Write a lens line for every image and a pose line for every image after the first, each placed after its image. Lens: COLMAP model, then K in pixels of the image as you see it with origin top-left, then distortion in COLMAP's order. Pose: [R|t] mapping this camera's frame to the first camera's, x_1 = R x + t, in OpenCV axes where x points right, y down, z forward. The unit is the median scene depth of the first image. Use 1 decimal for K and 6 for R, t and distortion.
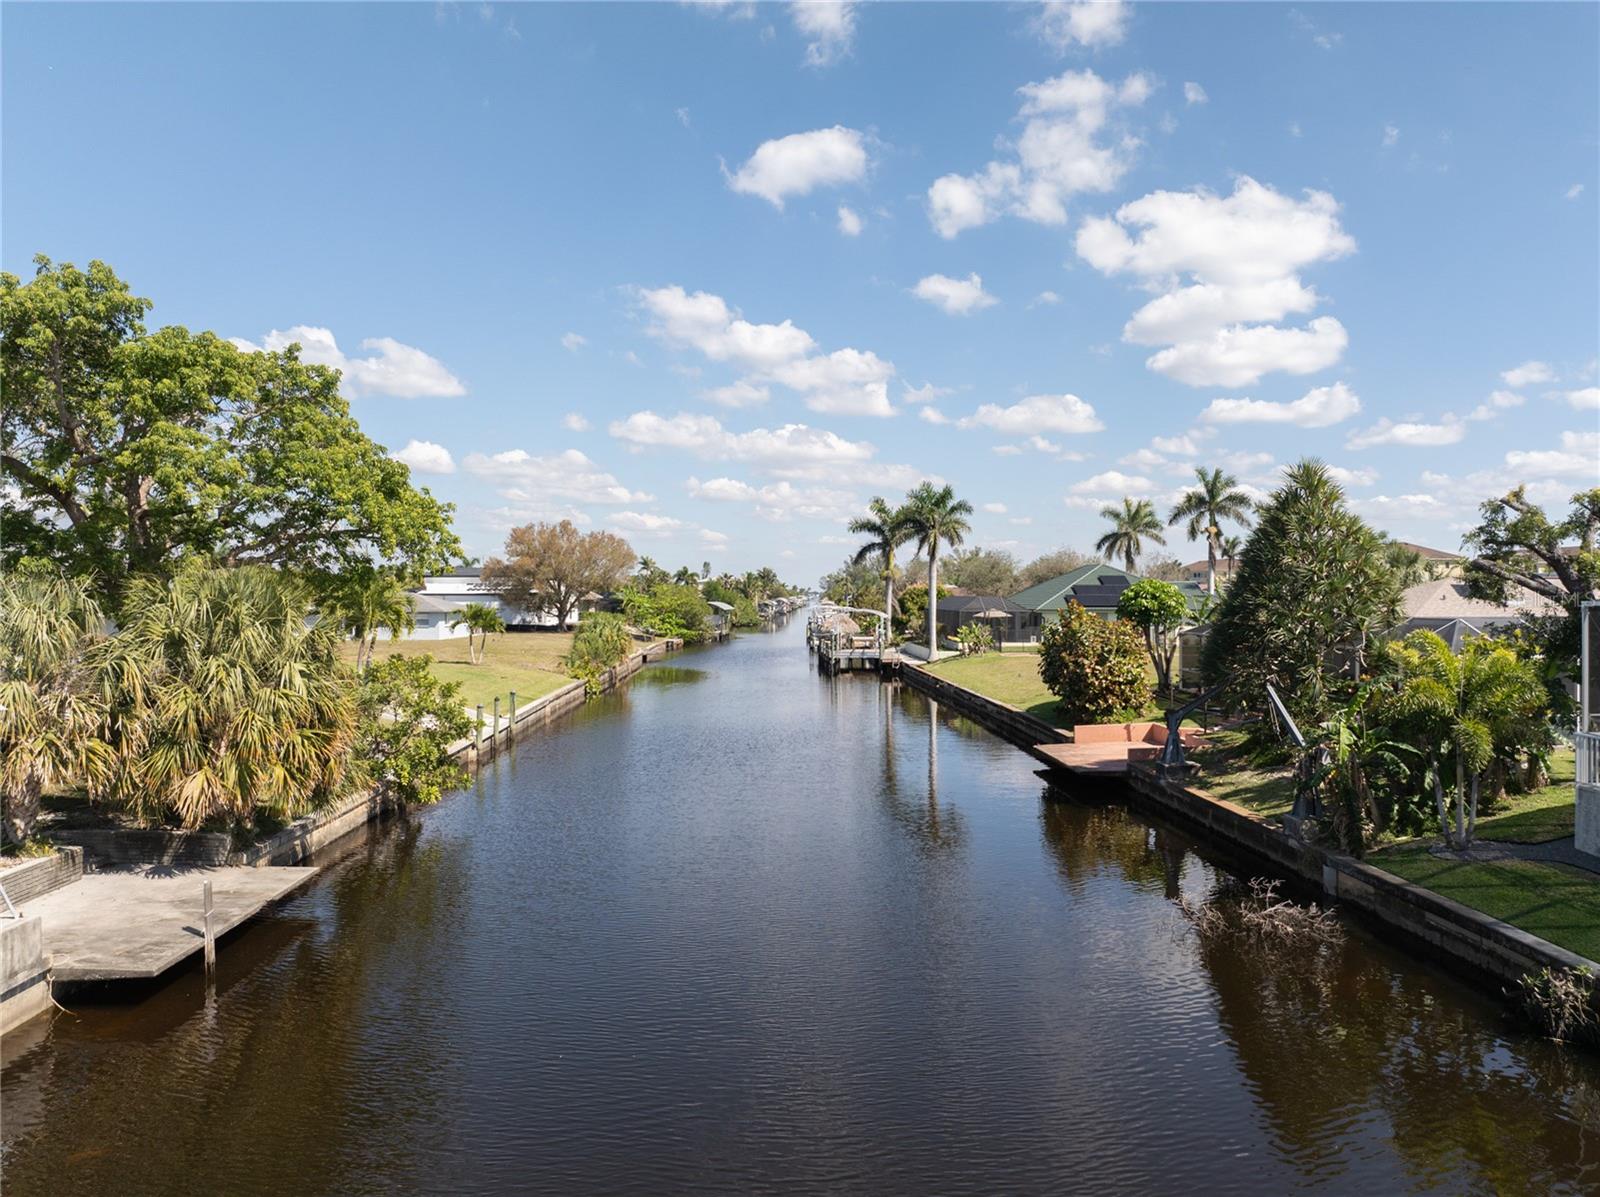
lens RADIAL K [[1138.5, 0, 820.7], [0, 1138.5, 595.0], [0, 0, 1]] dist [-0.031078, 0.009334]
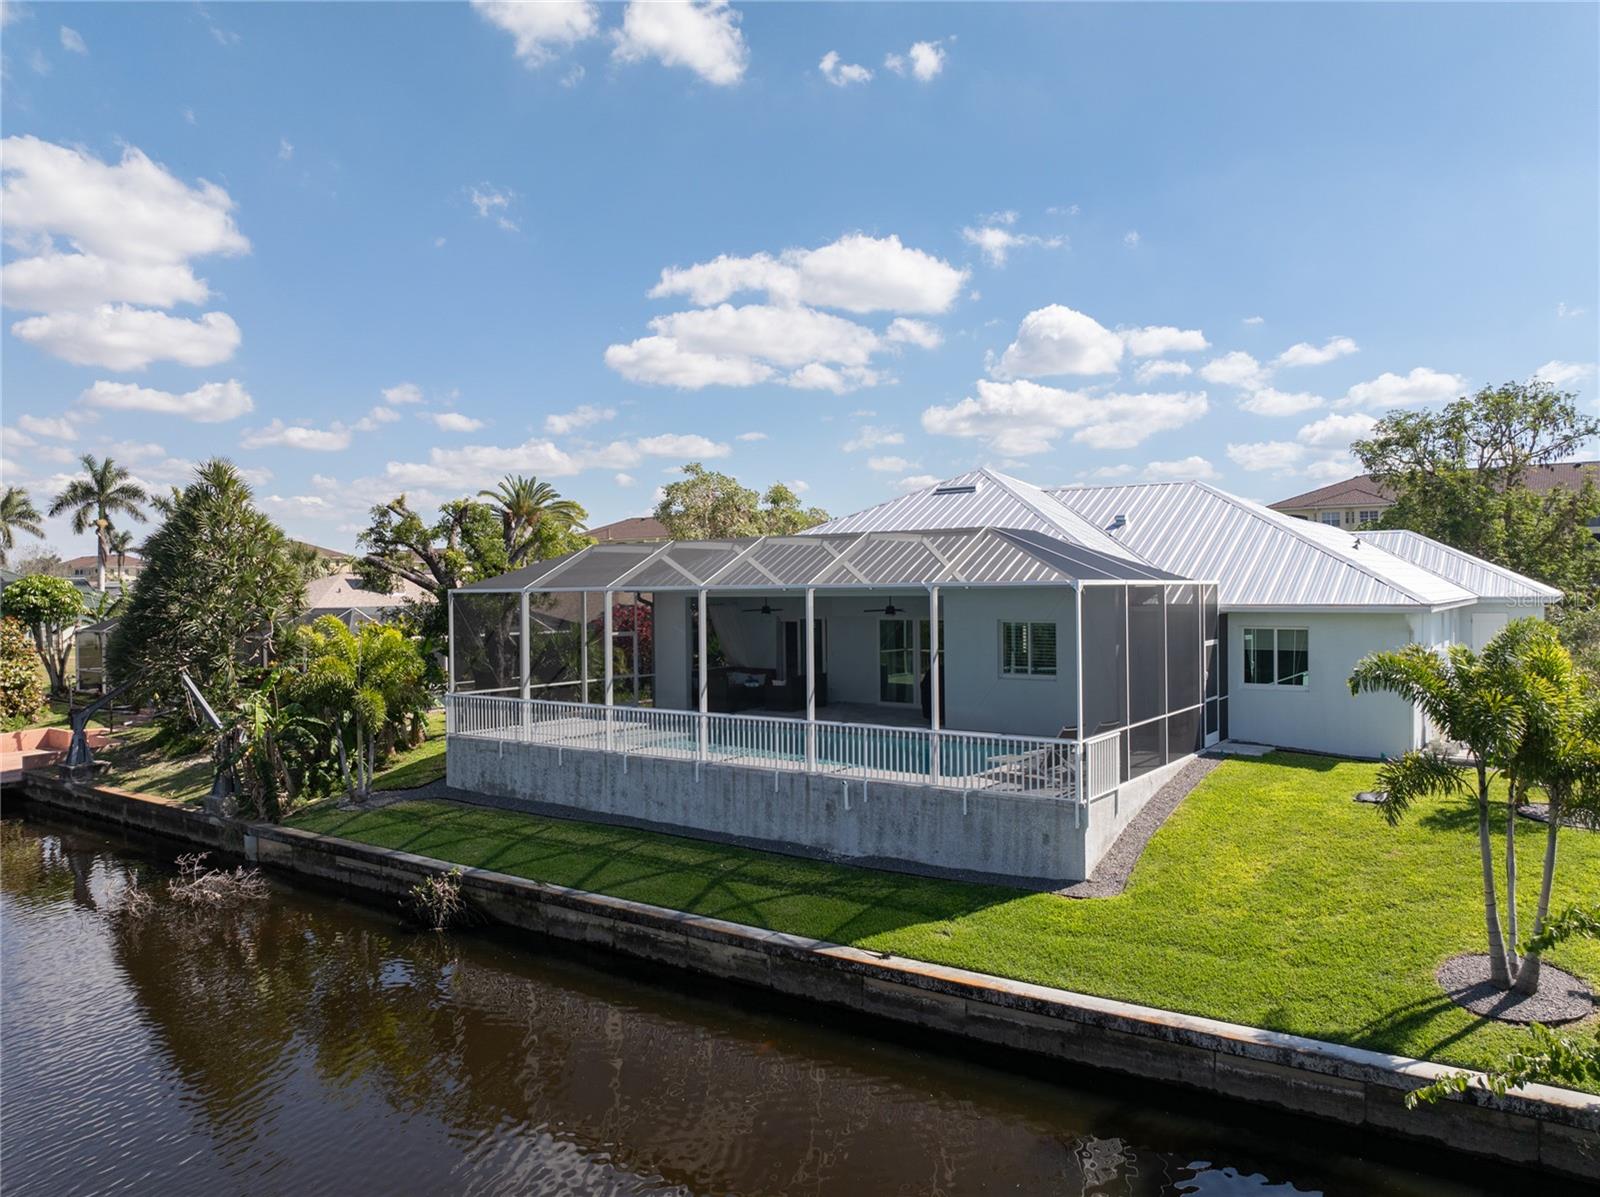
lens RADIAL K [[1129.3, 0, 796.0], [0, 1129.3, 594.4], [0, 0, 1]] dist [-0.037291, -0.000286]
pose [[0.625221, -0.011816, 0.780358, -0.045443], [0.010660, 0.999921, 0.006600, 0.005139], [-0.780375, 0.004192, 0.625298, -0.066153]]
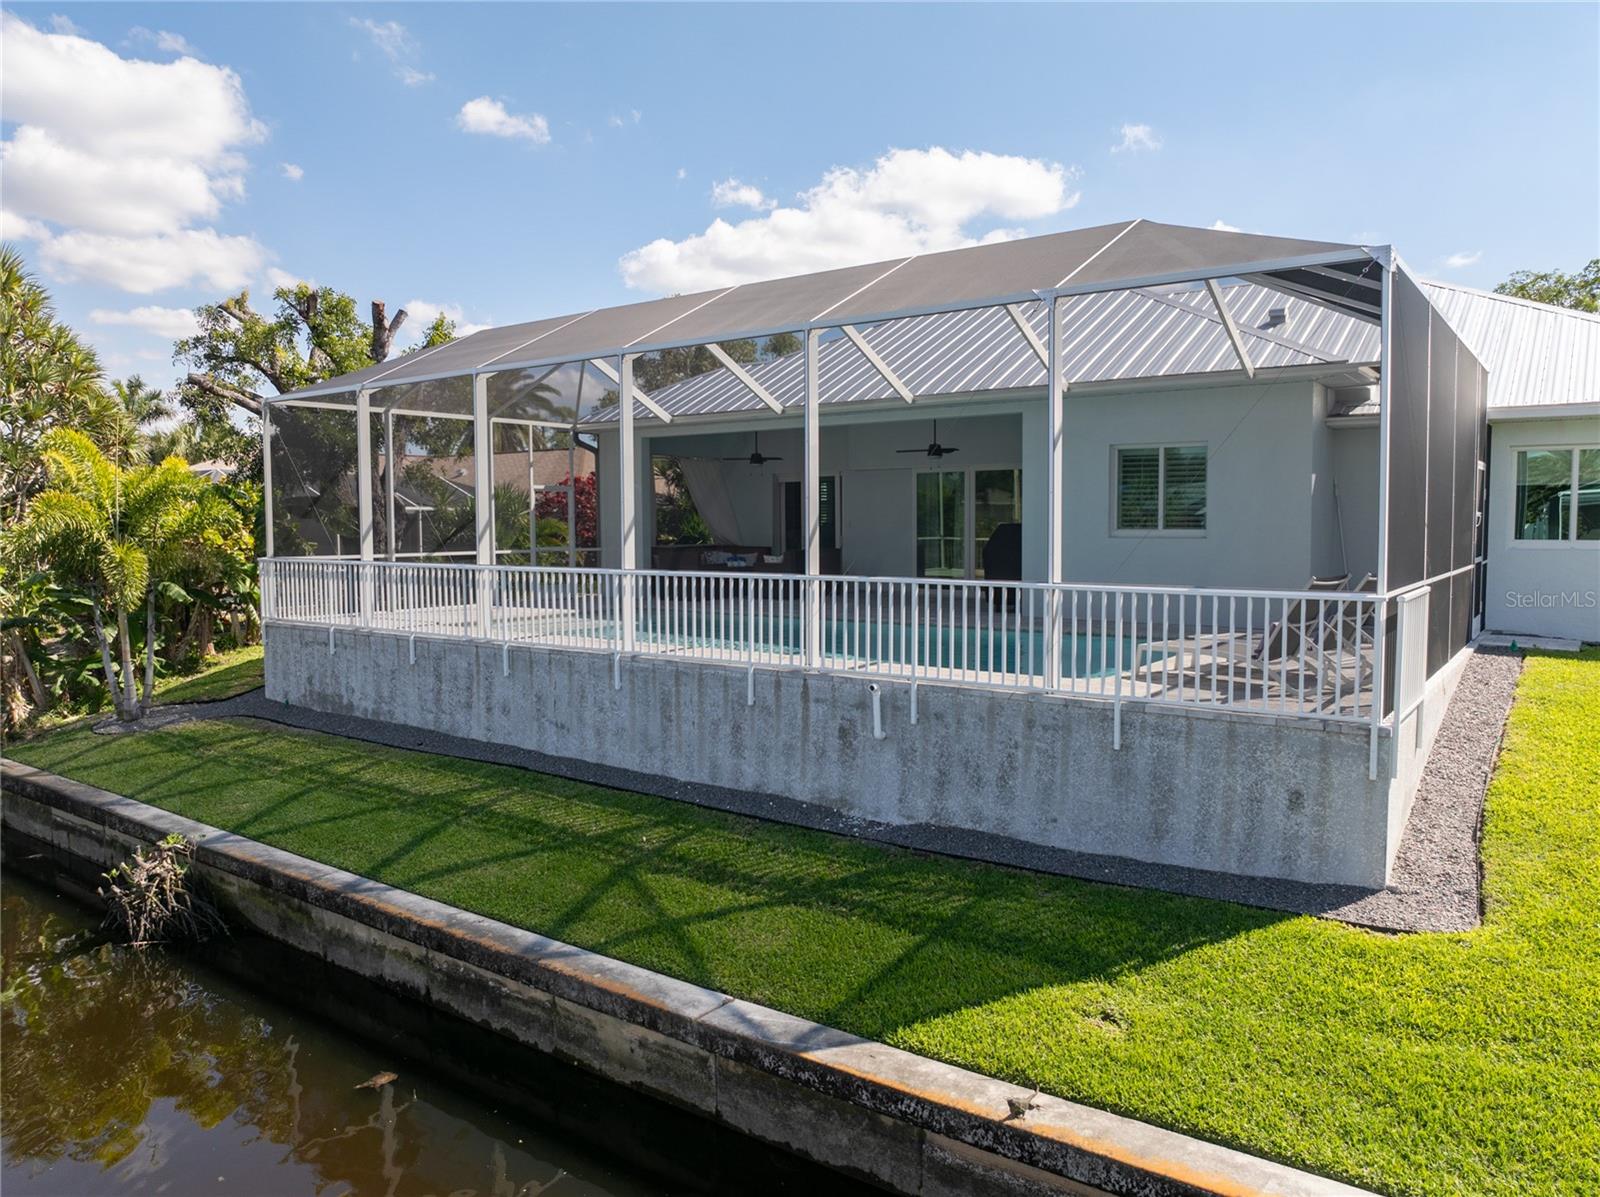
lens RADIAL K [[1127.1, 0, 785.3], [0, 1127.1, 589.1], [0, 0, 1]] dist [-0.040197, 0.003898]
pose [[0.643164, -0.052980, 0.763893, 0.207377], [0.007593, 0.997996, 0.062824, 0.068558], [-0.765691, -0.034606, 0.642277, 0.125888]]
